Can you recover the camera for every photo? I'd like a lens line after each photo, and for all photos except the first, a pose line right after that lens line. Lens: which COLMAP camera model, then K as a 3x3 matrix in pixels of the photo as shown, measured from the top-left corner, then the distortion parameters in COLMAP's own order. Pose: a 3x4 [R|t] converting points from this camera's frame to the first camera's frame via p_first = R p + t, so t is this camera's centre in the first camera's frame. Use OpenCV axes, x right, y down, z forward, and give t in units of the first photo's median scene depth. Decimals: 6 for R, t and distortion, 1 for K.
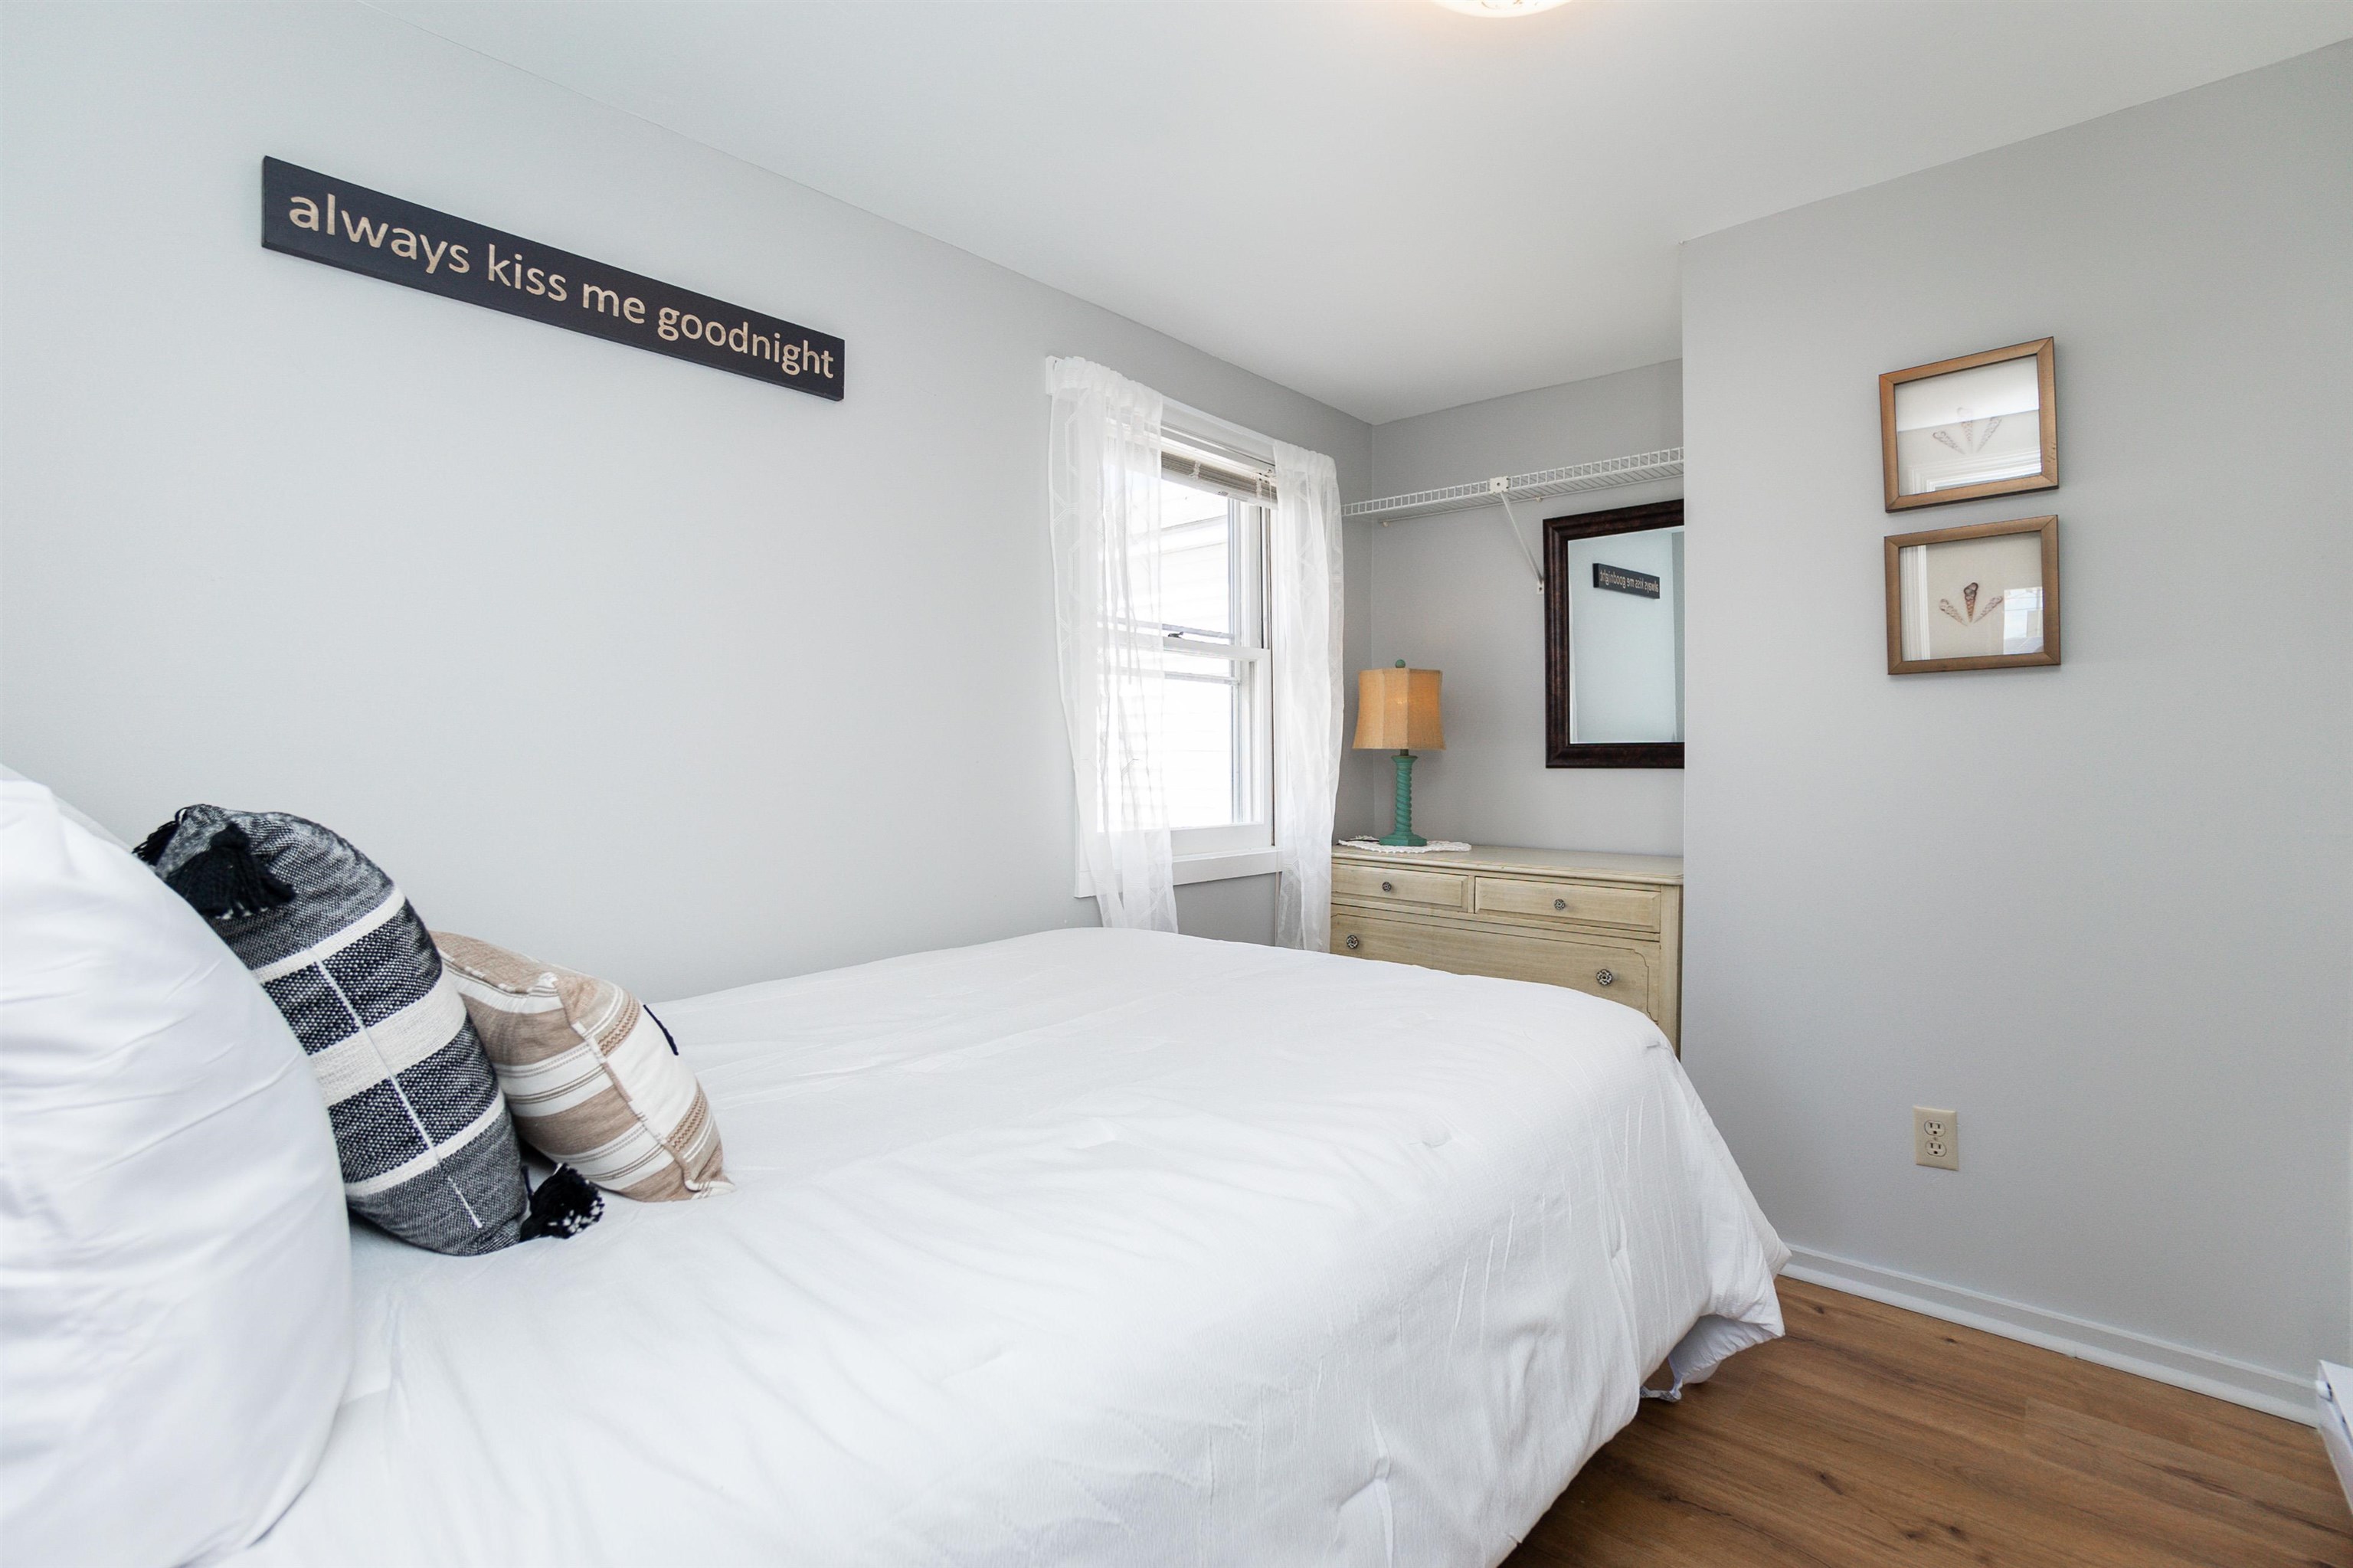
lens RADIAL K [[1043.8, 0, 1179.2], [0, 1043.8, 763.4], [0, 0, 1]] dist [-0.068375, 0.026350]
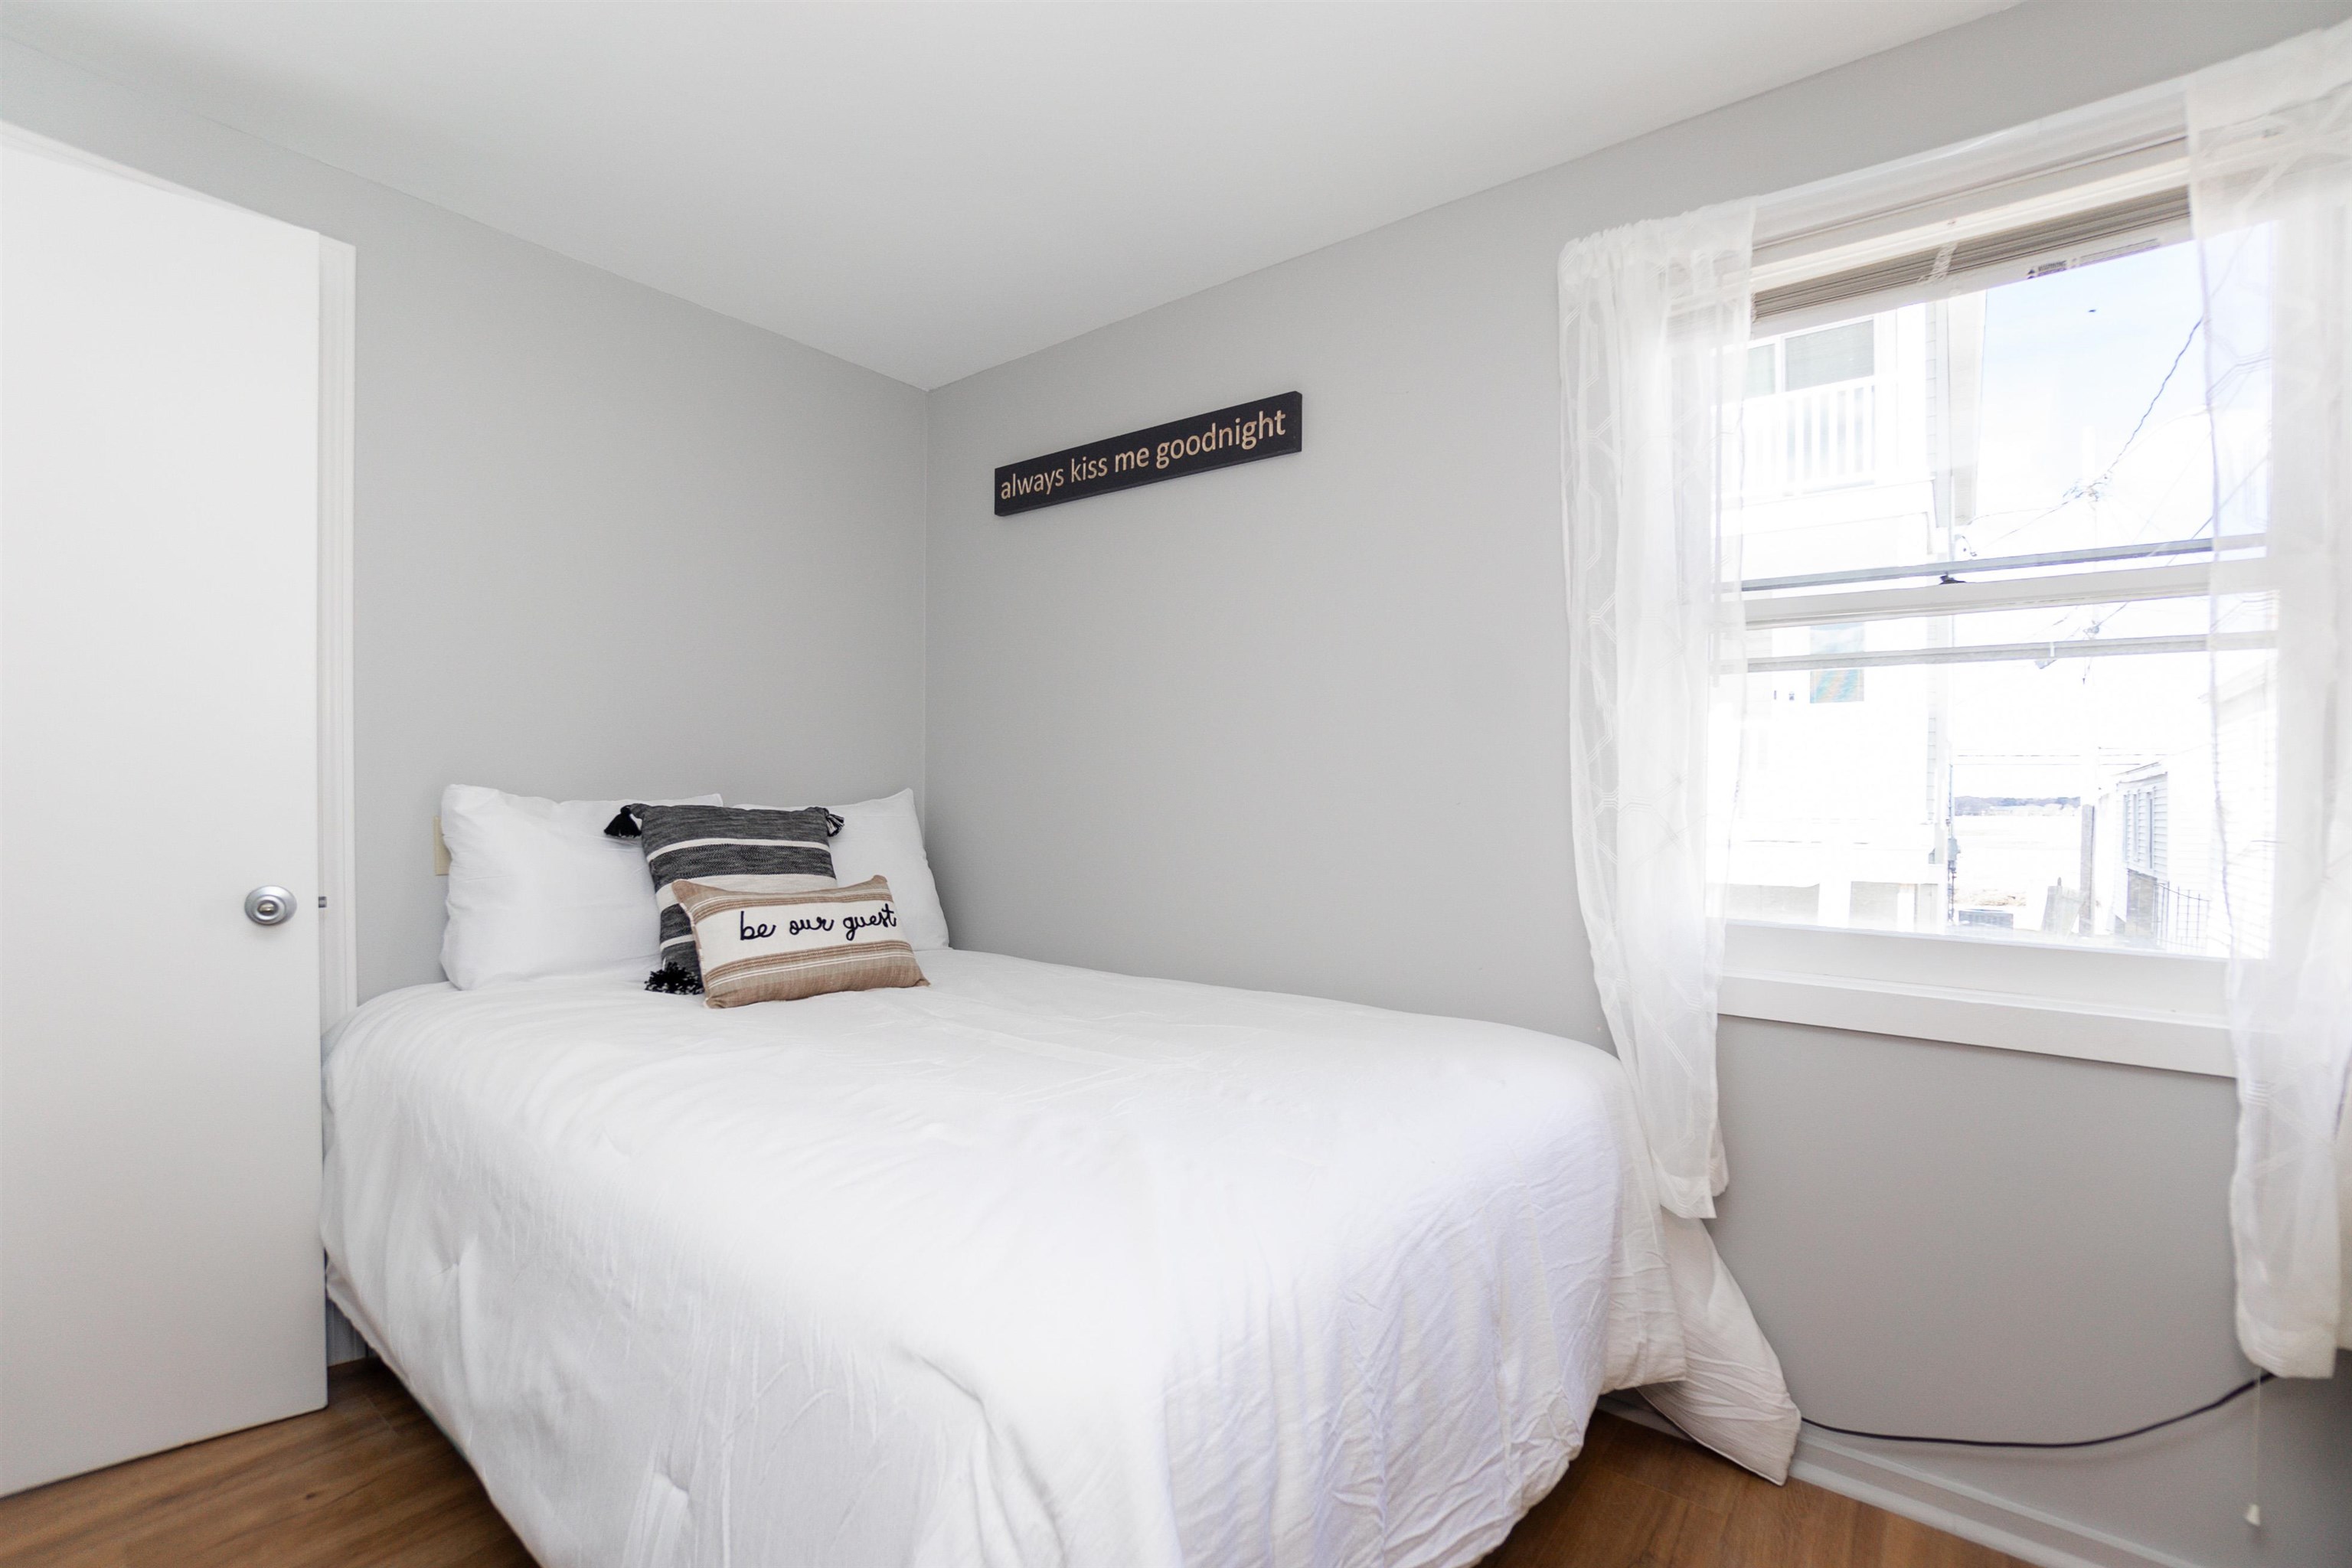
lens RADIAL K [[1043.3, 0, 1178.7], [0, 1043.3, 763.4], [0, 0, 1]] dist [-0.068375, 0.026350]
pose [[0.062443, 0.006649, -0.998026, 0.733333], [-0.000027, 0.999978, 0.006660, -0.048394], [0.998049, -0.000389, 0.062442, 0.855072]]
